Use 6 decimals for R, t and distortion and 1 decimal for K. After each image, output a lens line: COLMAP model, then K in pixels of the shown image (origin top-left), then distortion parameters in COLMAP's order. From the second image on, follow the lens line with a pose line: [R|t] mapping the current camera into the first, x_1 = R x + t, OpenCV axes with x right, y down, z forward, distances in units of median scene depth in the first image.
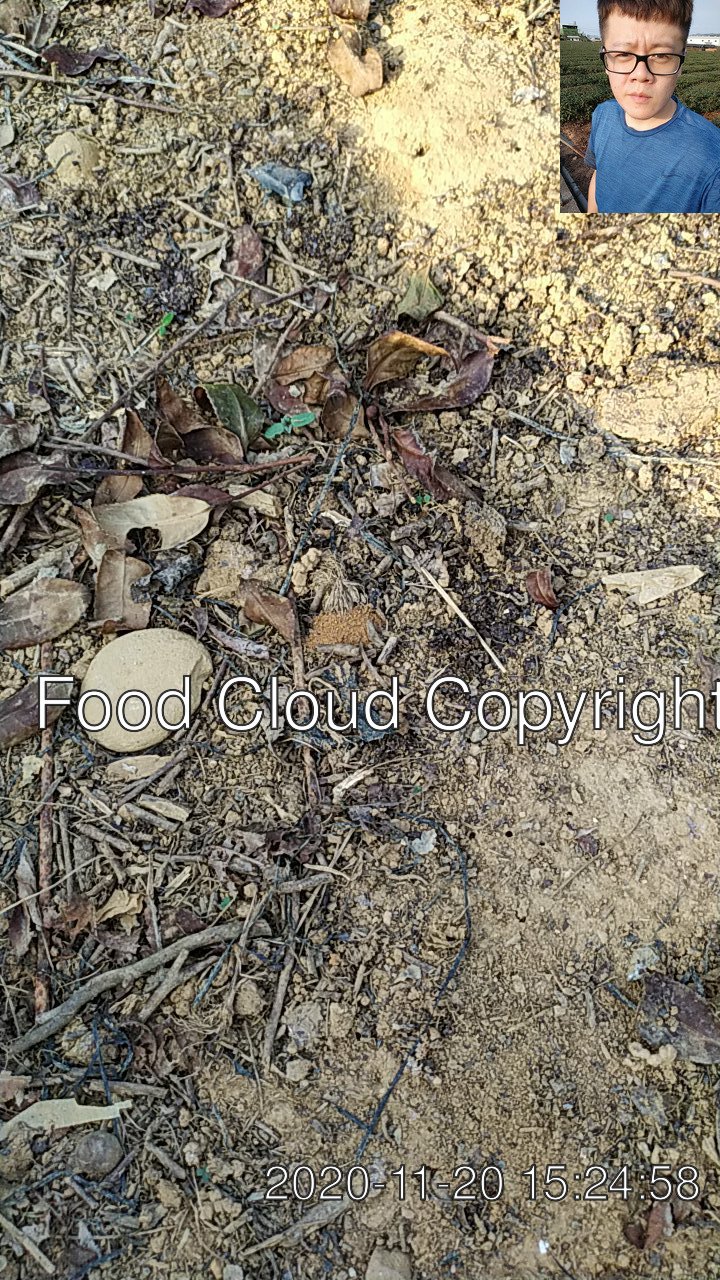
lens RADIAL K [[970.8, 0, 360.0], [0, 970.8, 640.0], [0, 0, 1]] dist [0.077021, -0.110821]
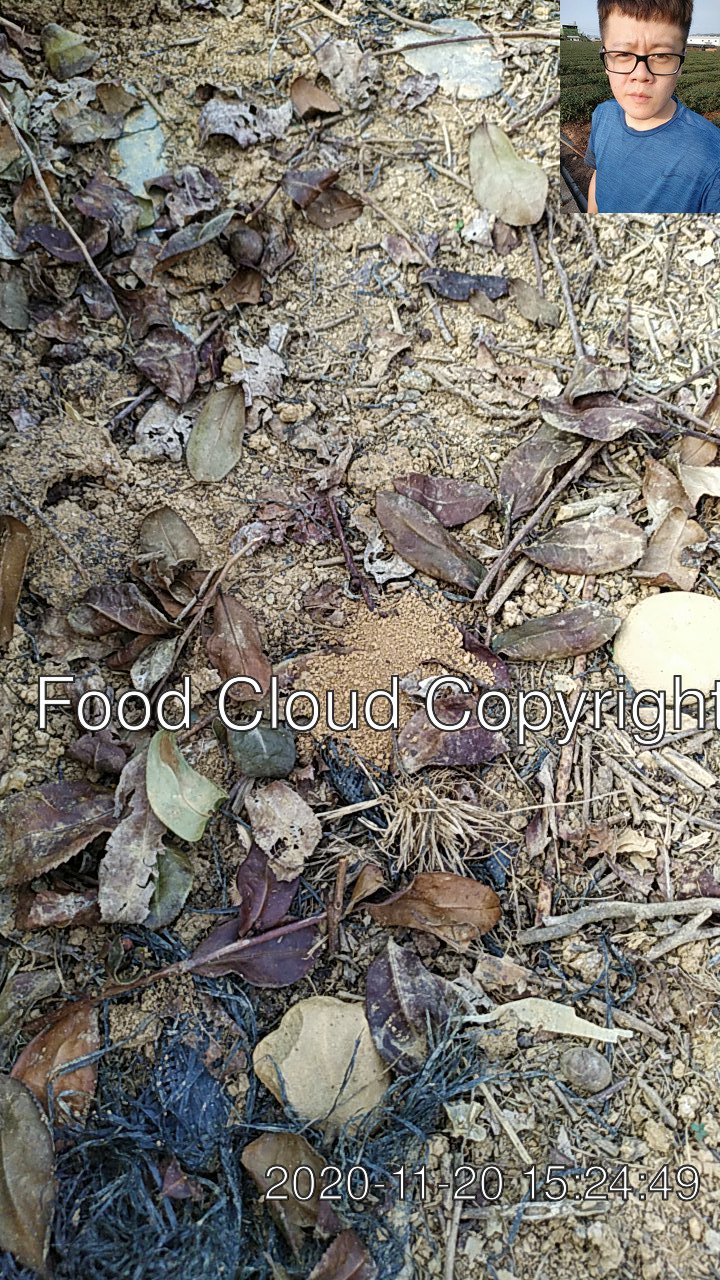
lens RADIAL K [[970.8, 0, 360.0], [0, 970.8, 640.0], [0, 0, 1]] dist [0.077021, -0.110821]
pose [[0.934641, 0.312788, -0.169146, -0.361725], [-0.317144, 0.948377, 0.001330, 0.144174], [0.160830, 0.052400, 0.985590, -0.037483]]
